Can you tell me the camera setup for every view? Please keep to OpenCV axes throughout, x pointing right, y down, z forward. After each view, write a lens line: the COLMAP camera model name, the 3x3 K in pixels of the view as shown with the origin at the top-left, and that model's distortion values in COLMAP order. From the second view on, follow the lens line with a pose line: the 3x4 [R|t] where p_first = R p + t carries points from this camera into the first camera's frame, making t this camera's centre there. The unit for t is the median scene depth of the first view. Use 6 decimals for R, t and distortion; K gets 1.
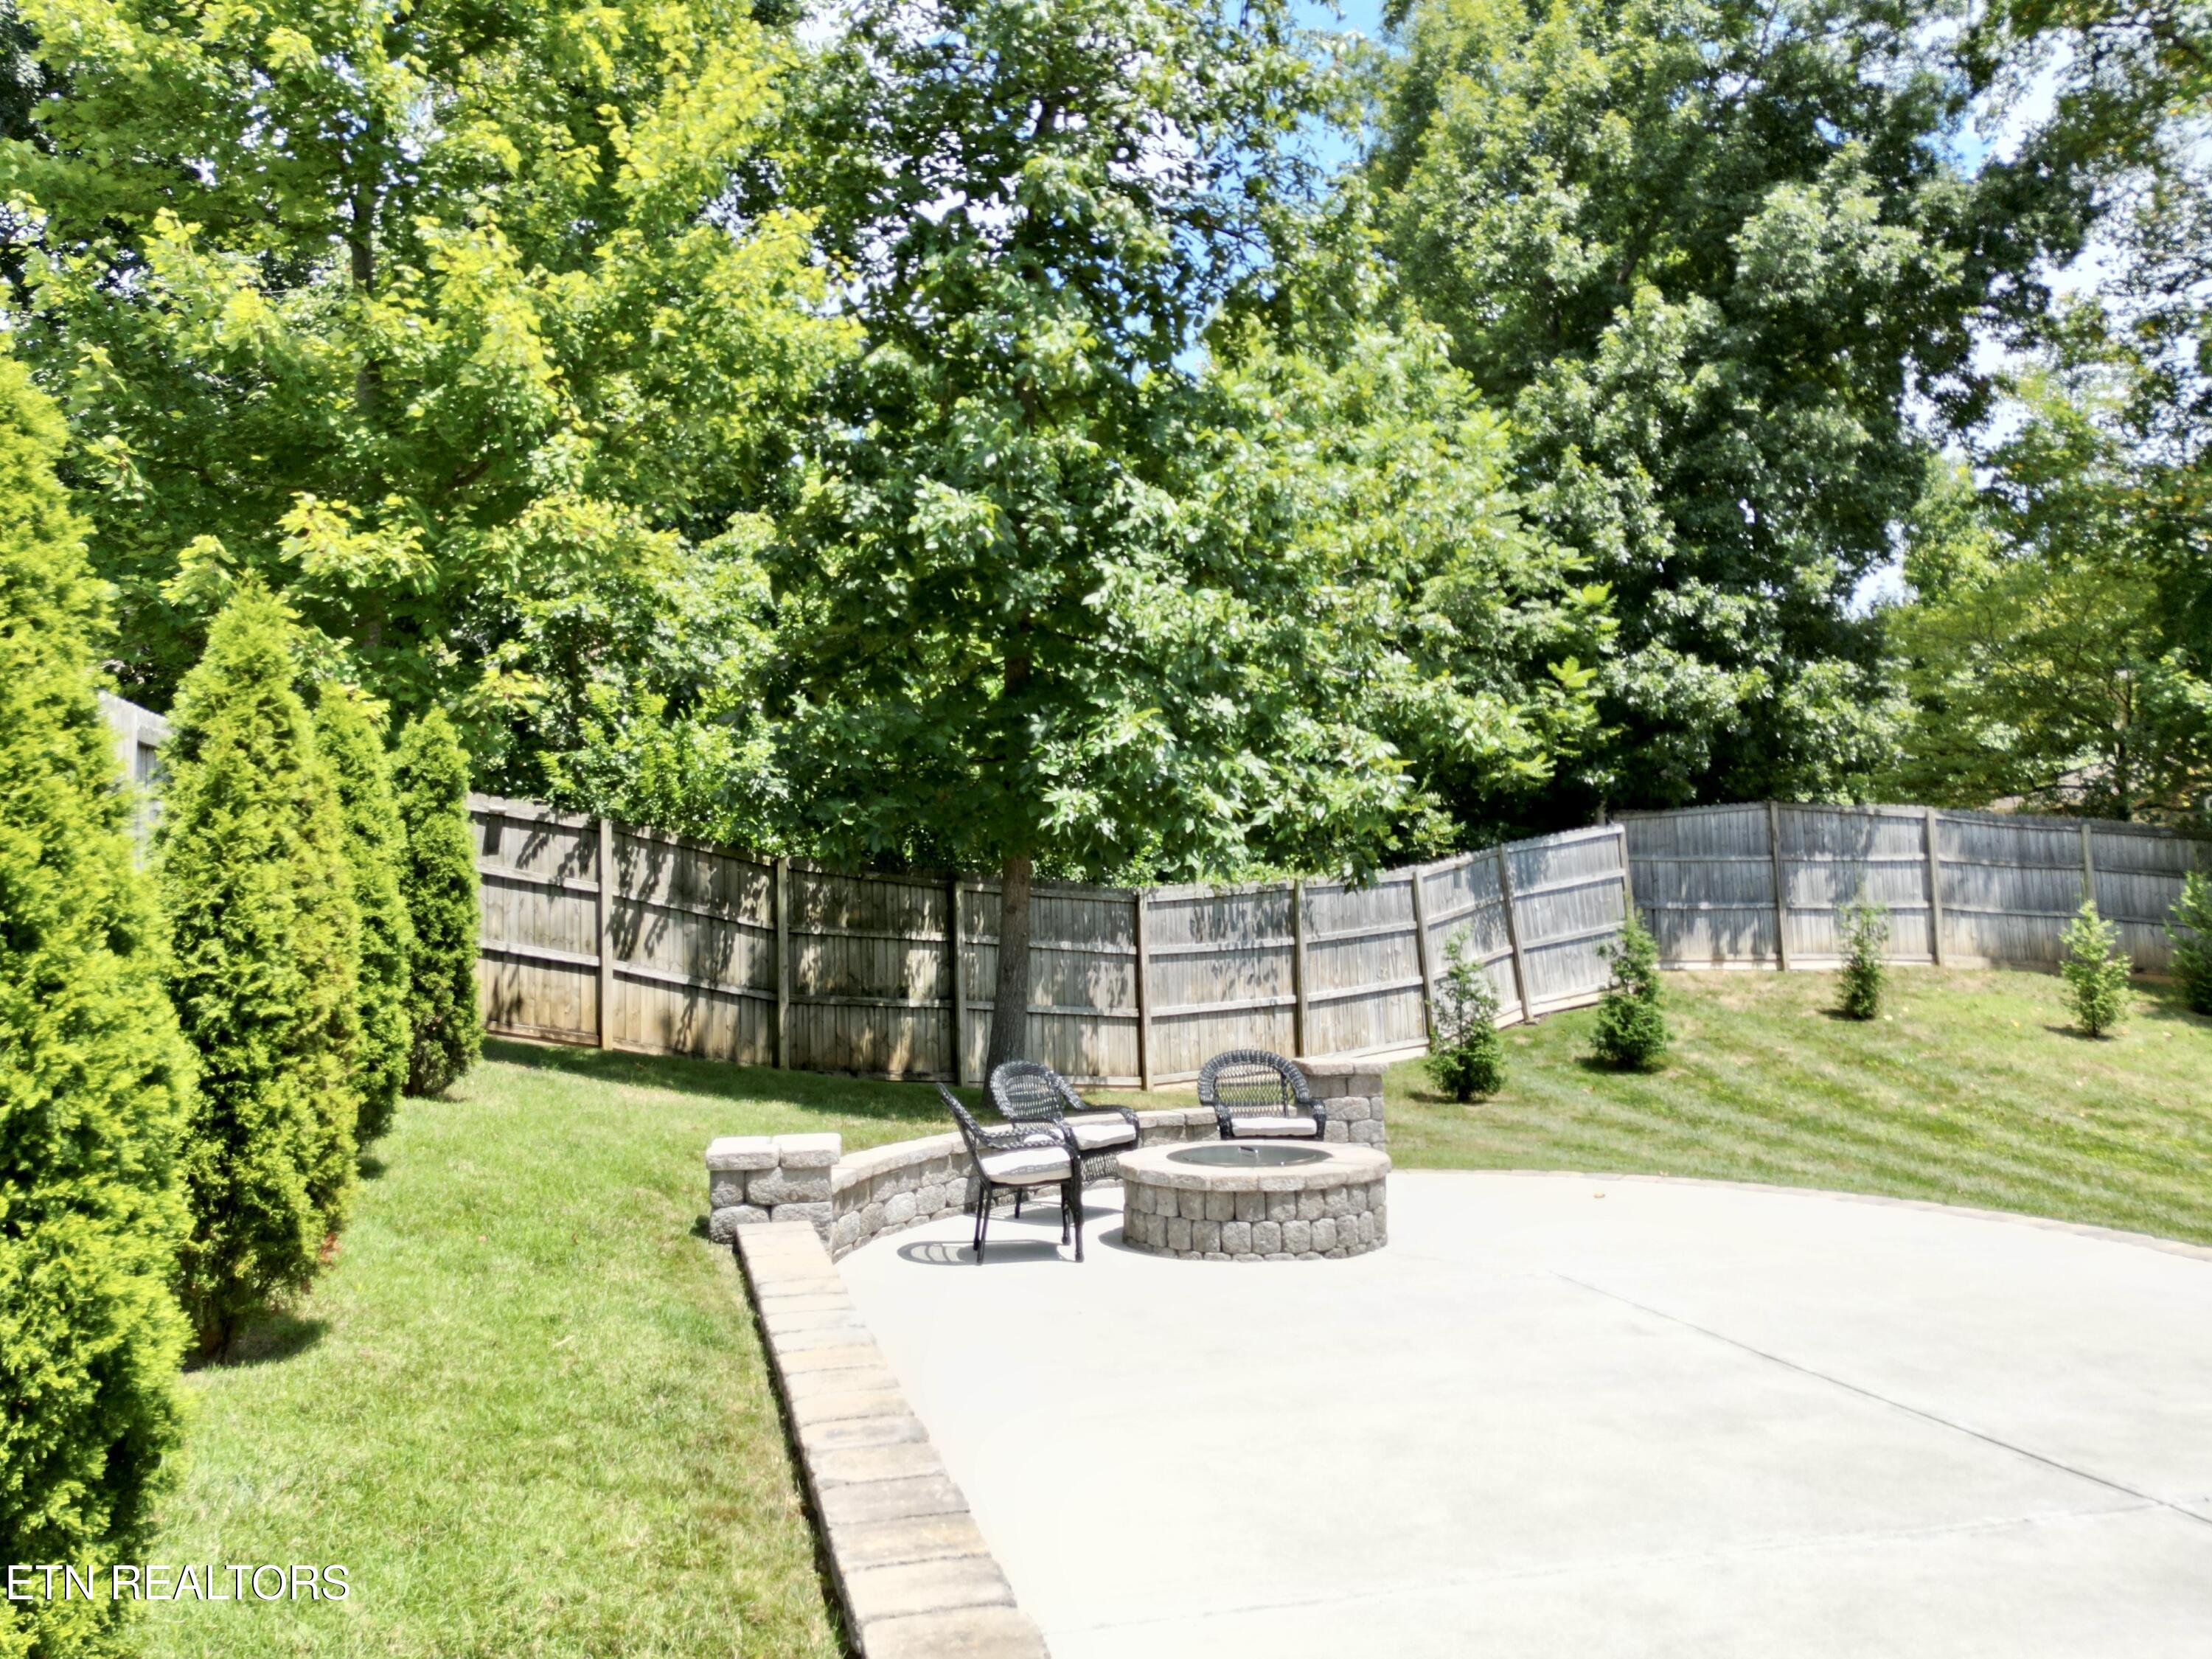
lens RADIAL K [[1704.6, 0, 1106.0], [0, 1704.6, 829.5], [0, 0, 1]] dist [0.053612, -0.002169]
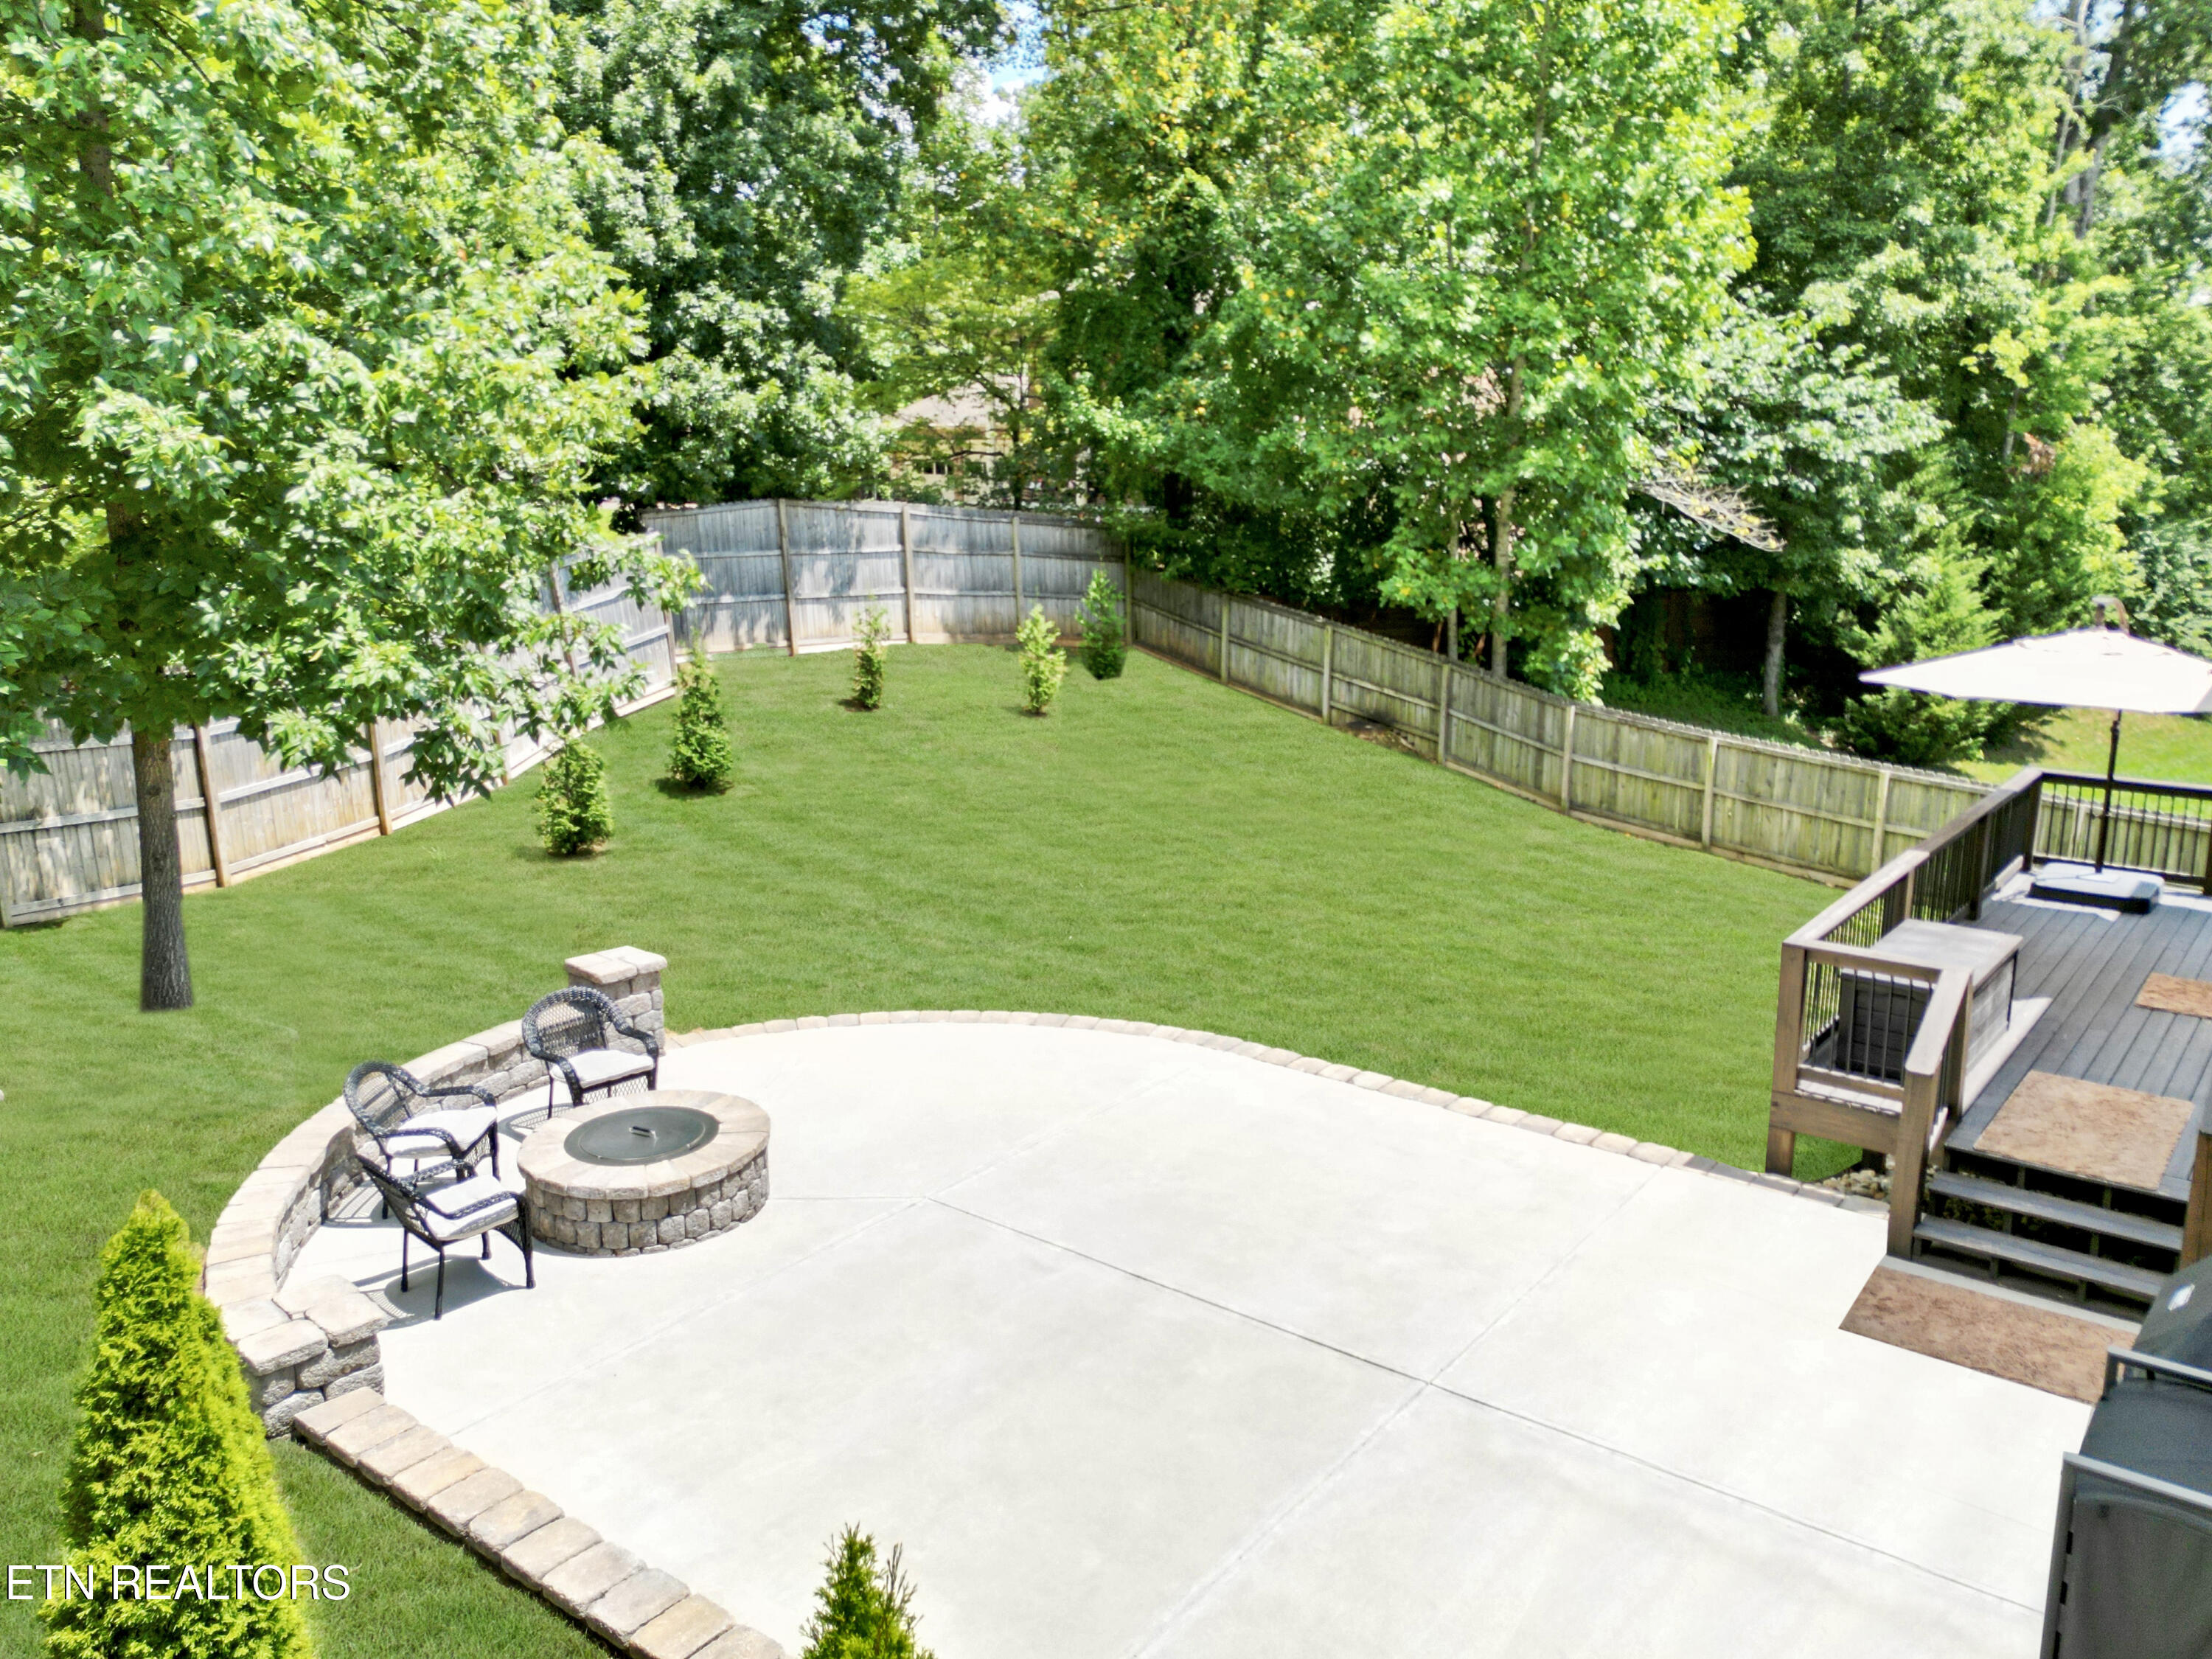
lens RADIAL K [[1704.6, 0, 1106.0], [0, 1704.6, 829.5], [0, 0, 1]] dist [0.053612, -0.002169]
pose [[0.803930, -0.120443, 0.582400, -0.103243], [-0.039270, 0.966391, 0.254061, -0.101796], [-0.593426, -0.227118, 0.772180, 0.003192]]
